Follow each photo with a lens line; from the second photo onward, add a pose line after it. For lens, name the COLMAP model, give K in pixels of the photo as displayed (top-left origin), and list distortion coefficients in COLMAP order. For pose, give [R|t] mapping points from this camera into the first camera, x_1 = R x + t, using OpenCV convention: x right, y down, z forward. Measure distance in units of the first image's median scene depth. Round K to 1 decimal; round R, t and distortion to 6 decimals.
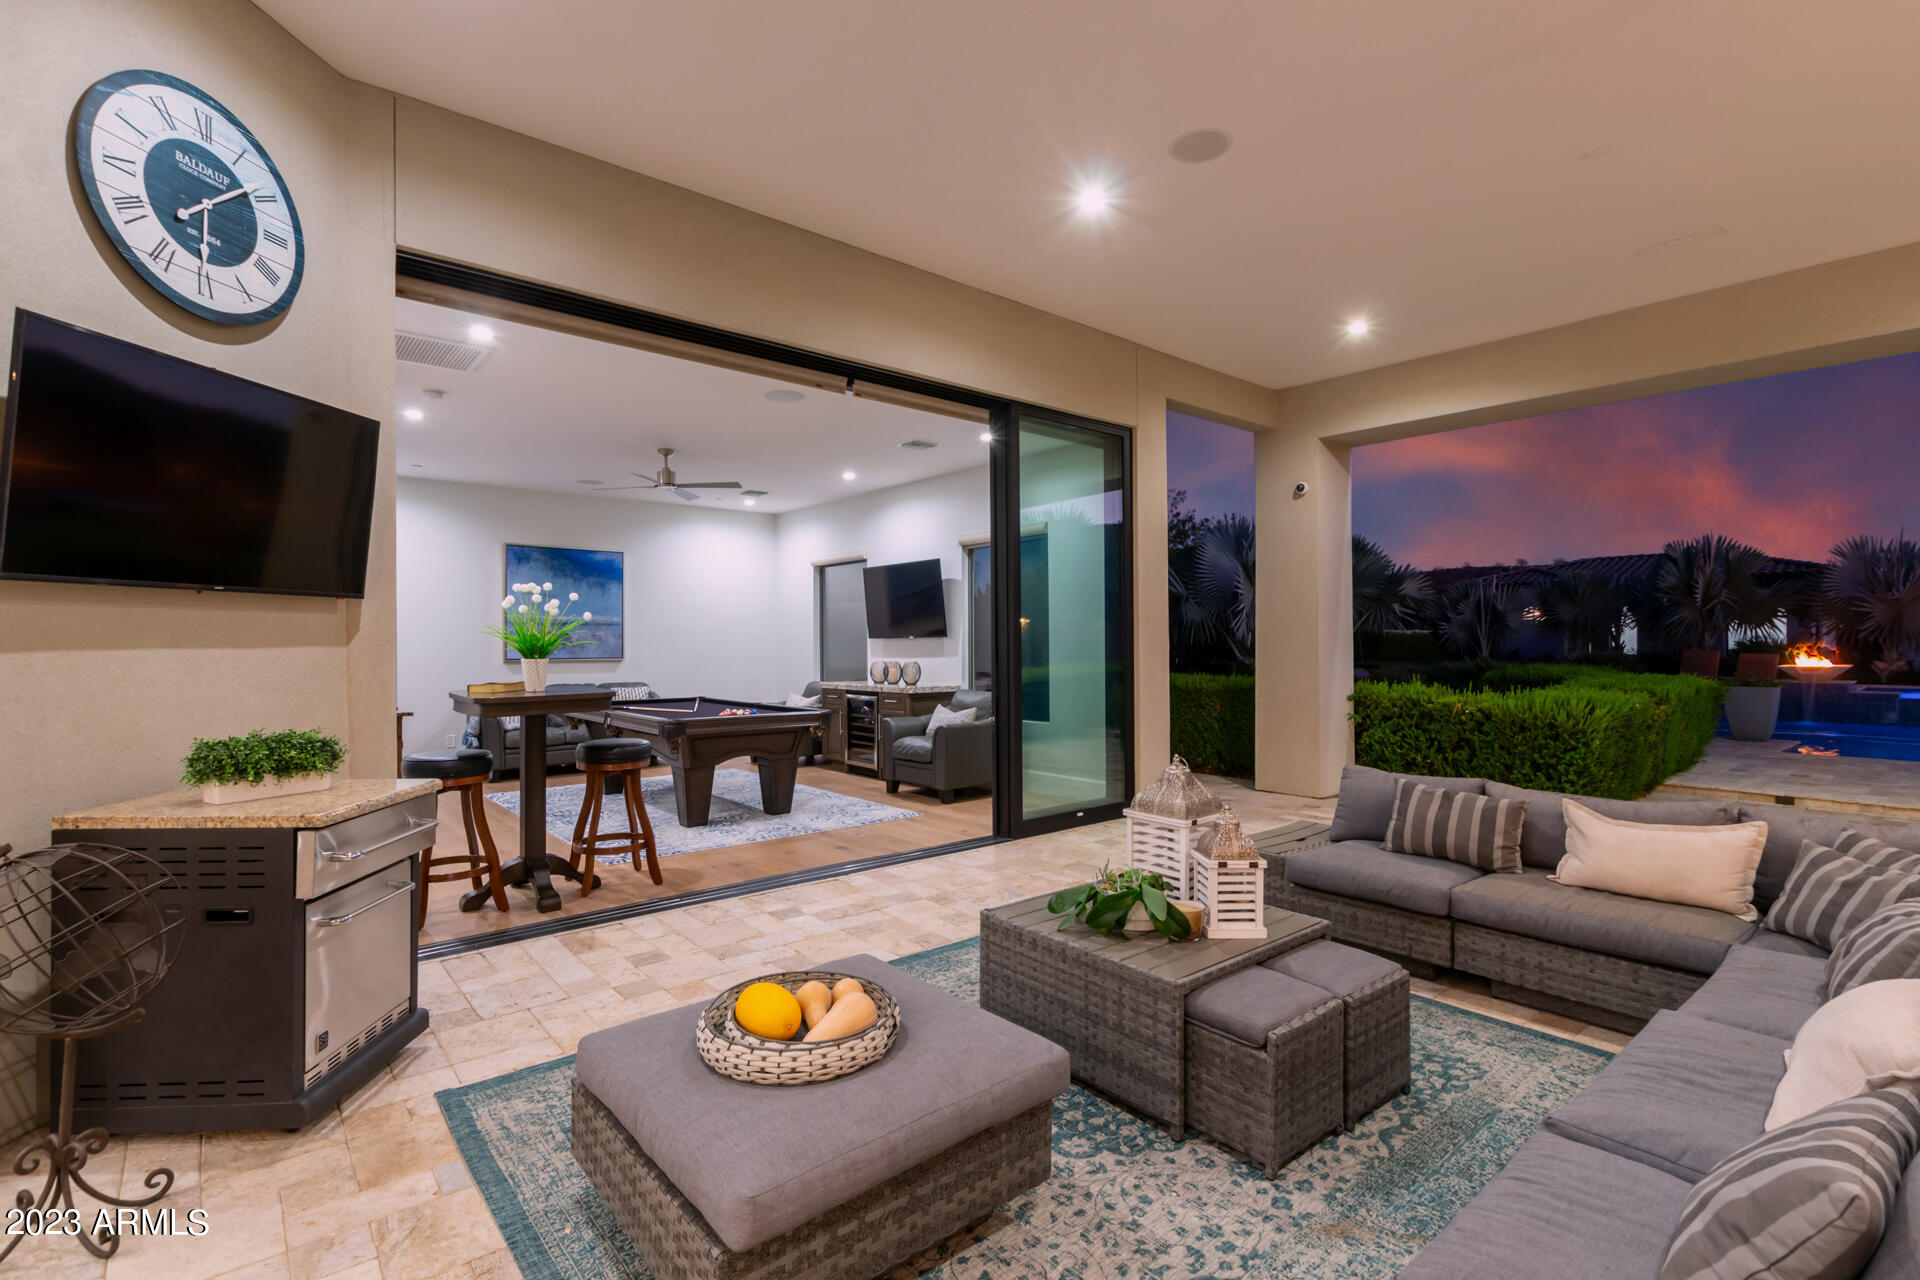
lens RADIAL K [[884.0, 0, 964.3], [0, 884.0, 638.9], [0, 0, 1]] dist [0.021018, -0.010645]
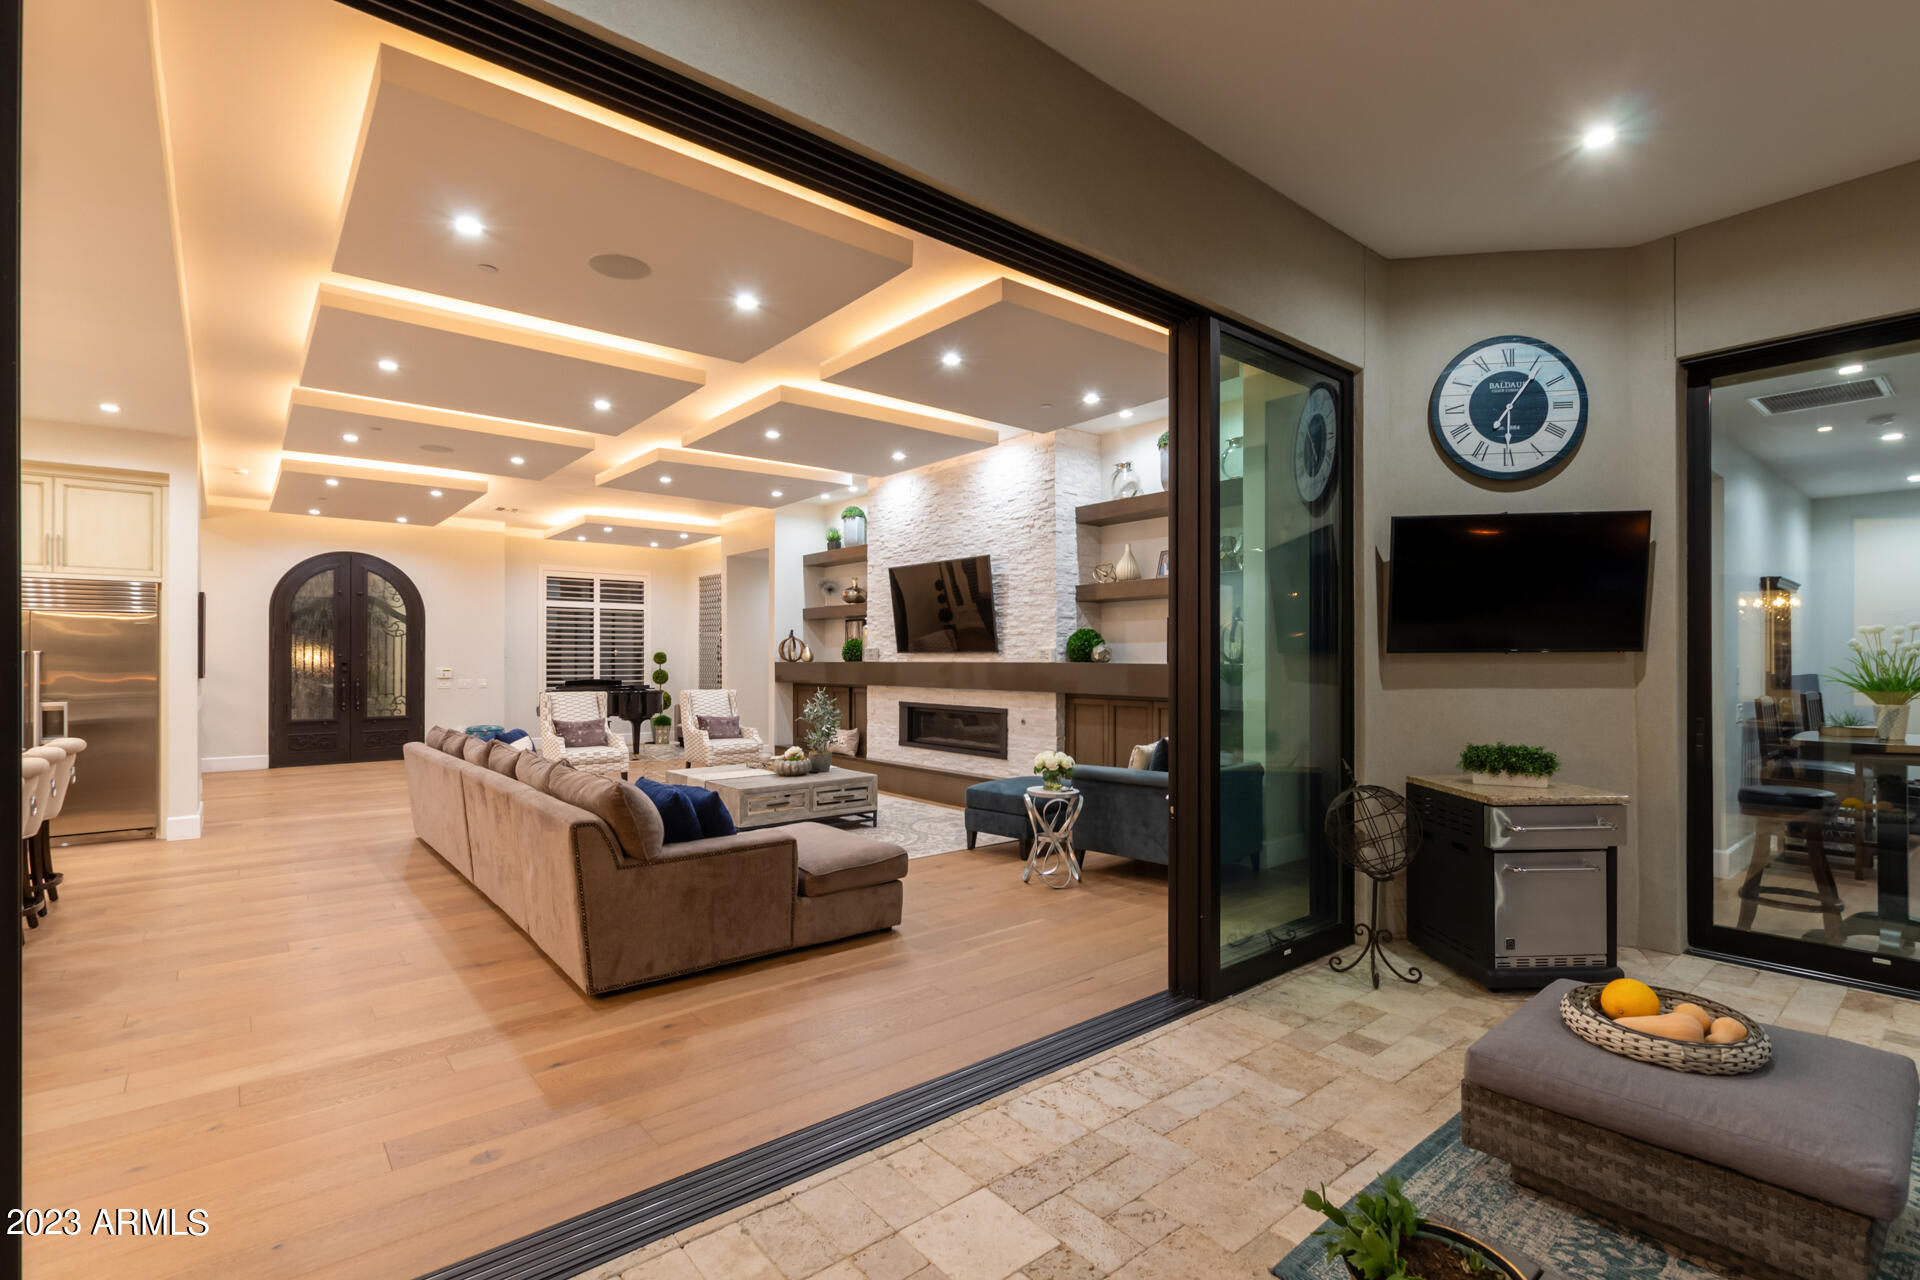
lens RADIAL K [[871.2, 0, 961.6], [0, 871.2, 652.9], [0, 0, 1]] dist [0.001588, 0.000196]
pose [[-0.010915, -0.004679, -0.999929, 0.584789], [0.003972, 0.999981, -0.004723, -0.040728], [0.999933, -0.004023, -0.010896, 0.039370]]
